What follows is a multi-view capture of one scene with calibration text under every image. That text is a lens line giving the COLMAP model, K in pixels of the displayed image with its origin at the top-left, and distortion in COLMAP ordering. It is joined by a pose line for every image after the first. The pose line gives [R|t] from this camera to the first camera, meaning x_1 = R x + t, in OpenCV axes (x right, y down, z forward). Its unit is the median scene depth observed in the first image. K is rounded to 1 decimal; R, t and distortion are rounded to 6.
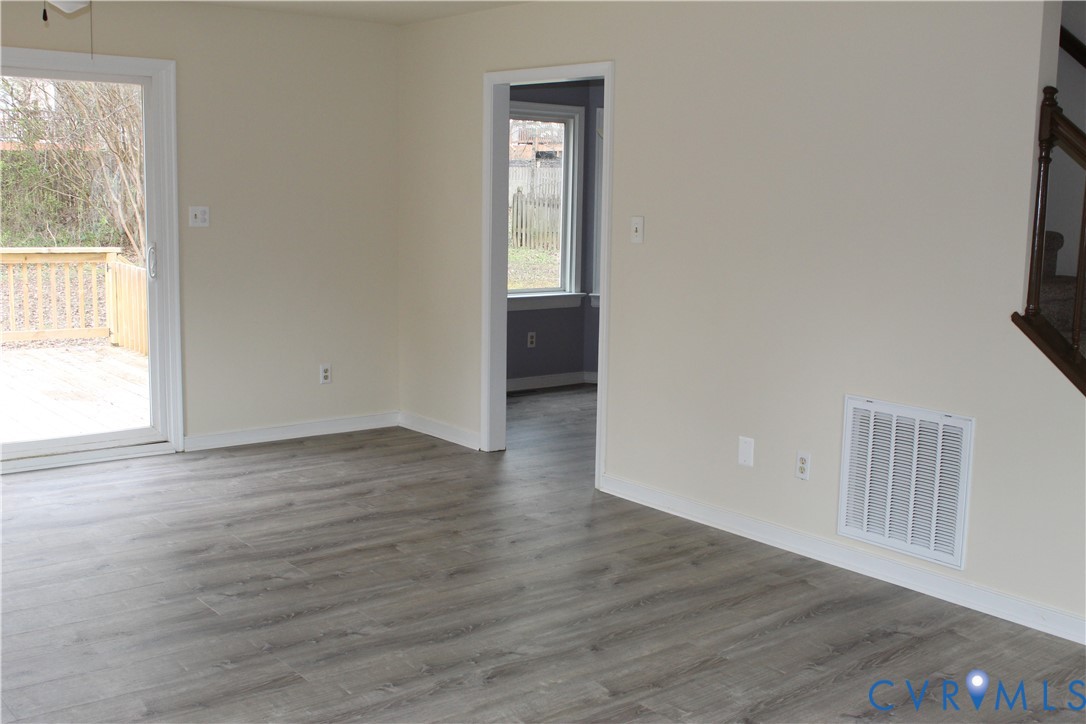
lens RADIAL K [[1193.1, 0, 543.0], [0, 1193.1, 362.0], [0, 0, 1]] dist [0.000806, -0.000101]
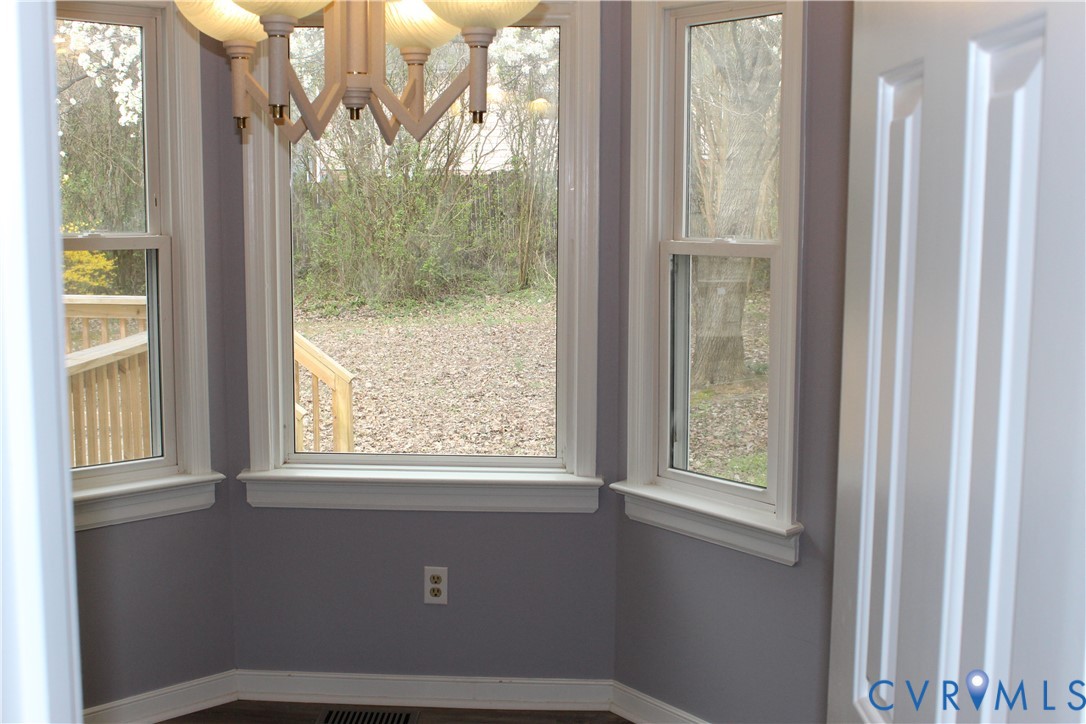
lens RADIAL K [[1278.4, 0, 543.0], [0, 1278.4, 362.0], [0, 0, 1]] dist [0.002650, -0.001247]
pose [[0.748267, 0.072975, -0.659372, 0.126419], [-0.086495, 0.996179, 0.012094, -0.043578], [0.657735, 0.047983, 0.751720, 0.299628]]
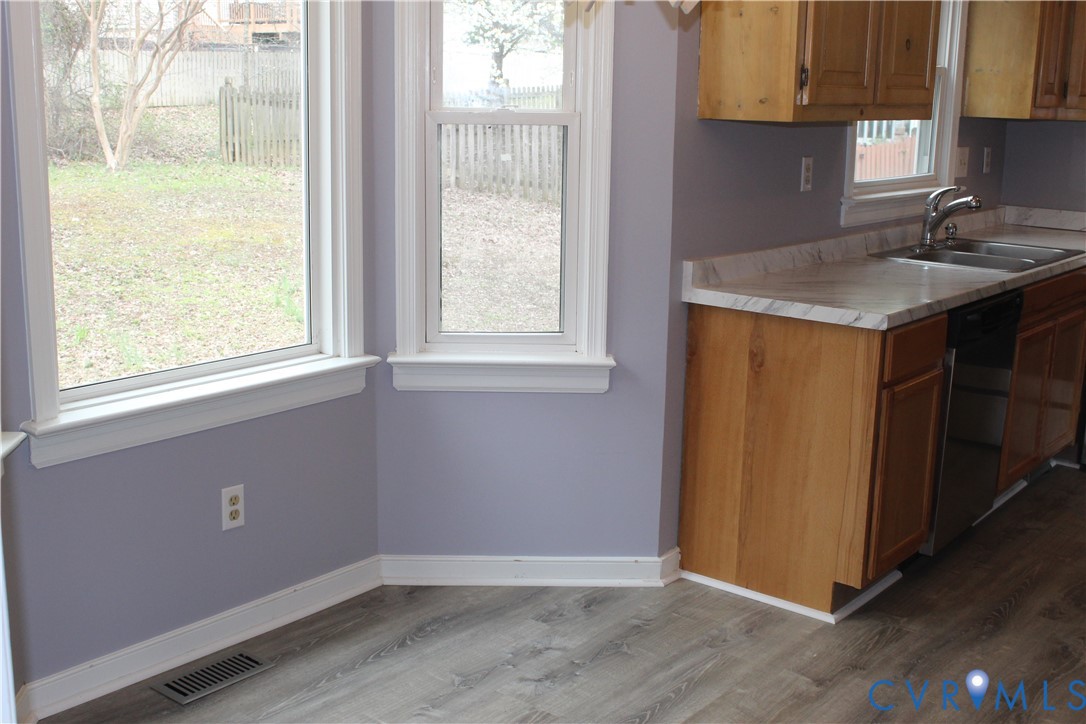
lens RADIAL K [[1278.4, 0, 543.0], [0, 1278.4, 362.0], [0, 0, 1]] dist [0.002650, -0.001247]
pose [[0.978166, -0.042177, 0.203502, 0.002124], [0.027467, 0.996837, 0.074576, -0.037419], [-0.206003, -0.067358, 0.976230, 0.263806]]
